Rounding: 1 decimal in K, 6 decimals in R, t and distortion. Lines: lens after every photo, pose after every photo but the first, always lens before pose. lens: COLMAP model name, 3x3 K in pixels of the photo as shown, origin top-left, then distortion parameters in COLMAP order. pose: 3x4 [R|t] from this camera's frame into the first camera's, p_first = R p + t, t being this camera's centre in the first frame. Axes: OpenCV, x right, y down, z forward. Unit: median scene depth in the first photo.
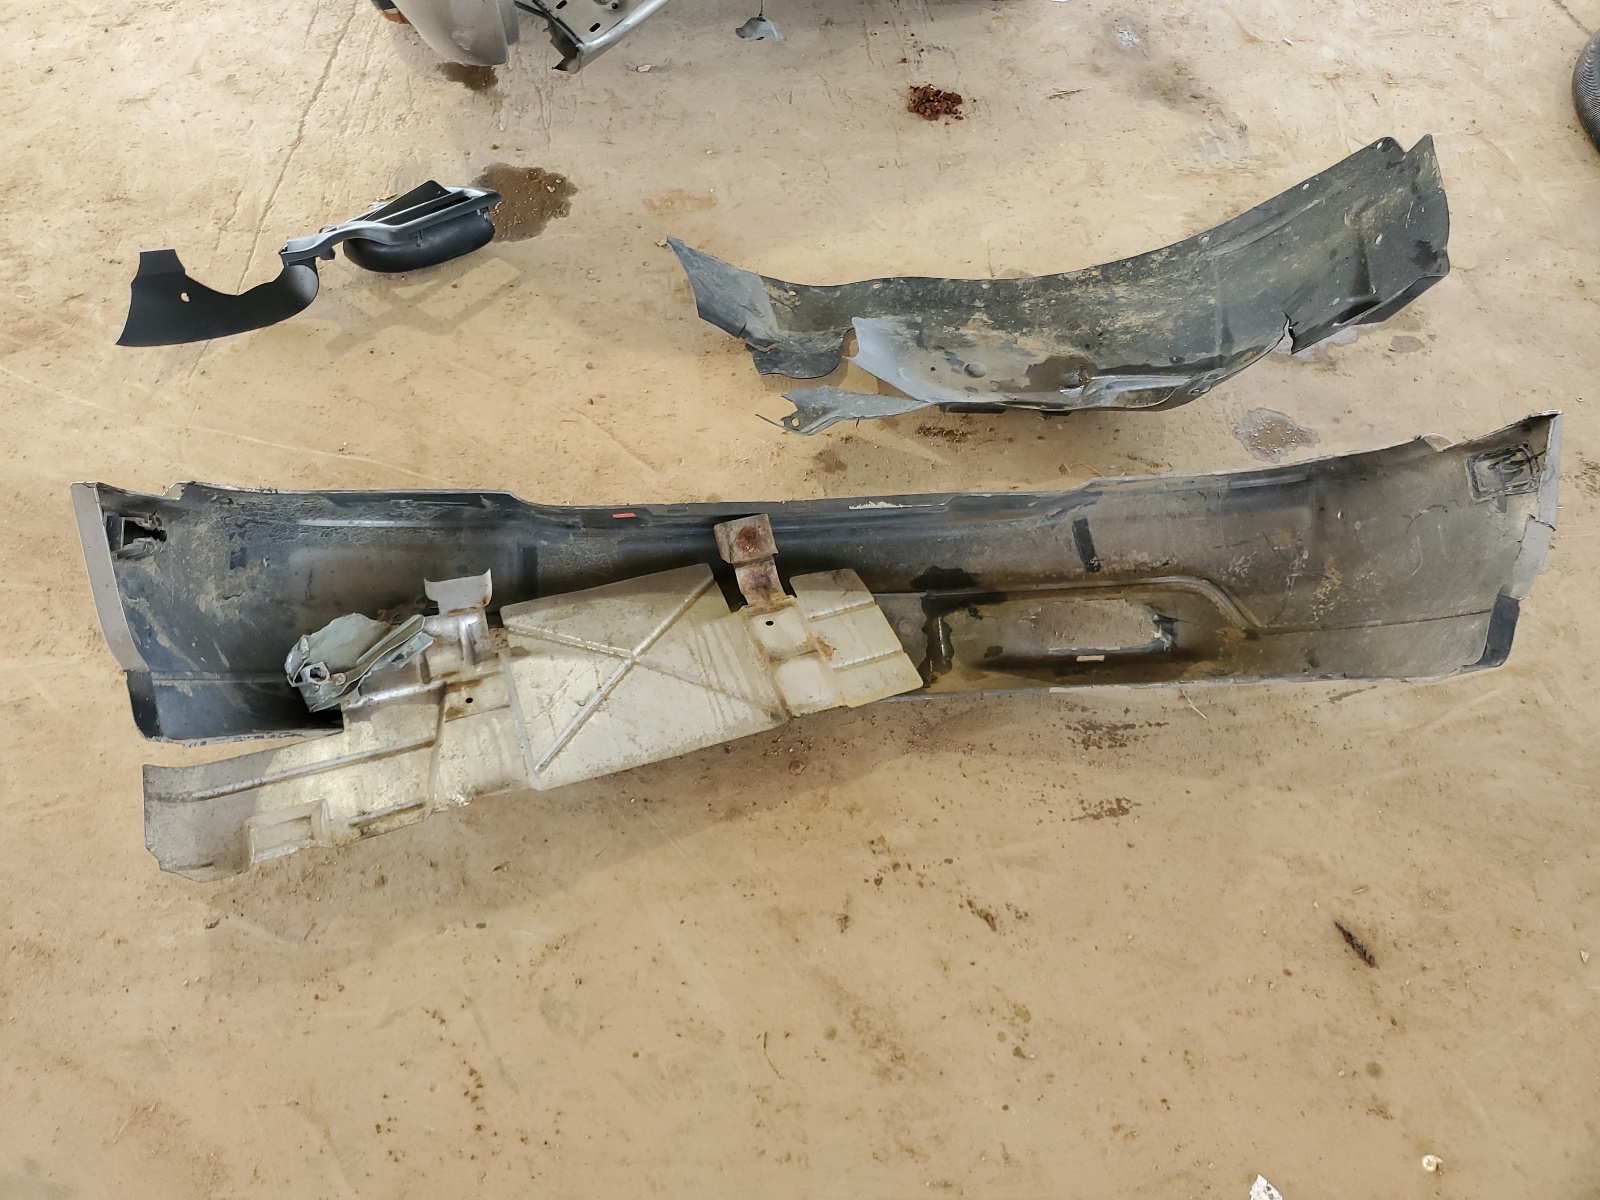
lens RADIAL K [[1211.0, 0, 800.0], [0, 1211.0, 600.0], [0, 0, 1]] dist [-0.003817, -0.058262]
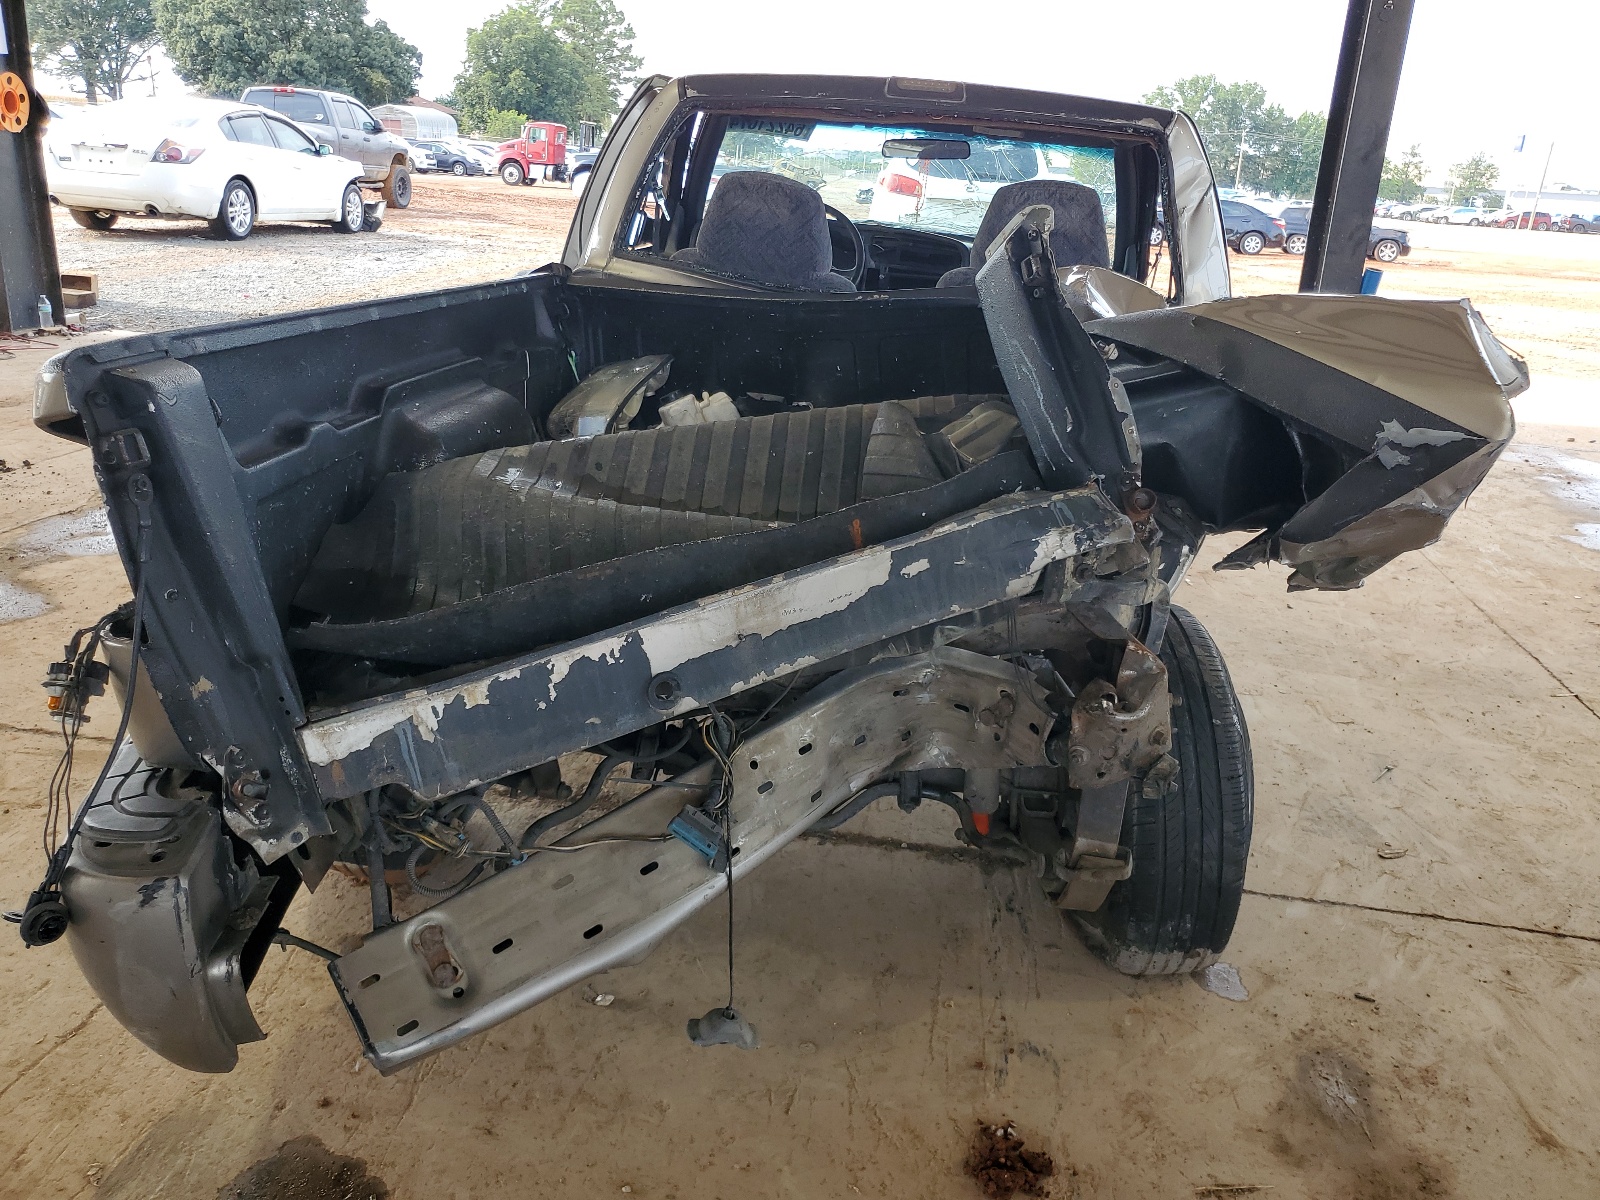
lens RADIAL K [[1211.0, 0, 800.0], [0, 1211.0, 600.0], [0, 0, 1]] dist [-0.003817, -0.058262]
pose [[0.973852, 0.121893, -0.191714, 0.087425], [-0.207253, 0.822312, -0.529952, -0.289919], [0.093051, 0.555828, 0.826073, 0.310512]]
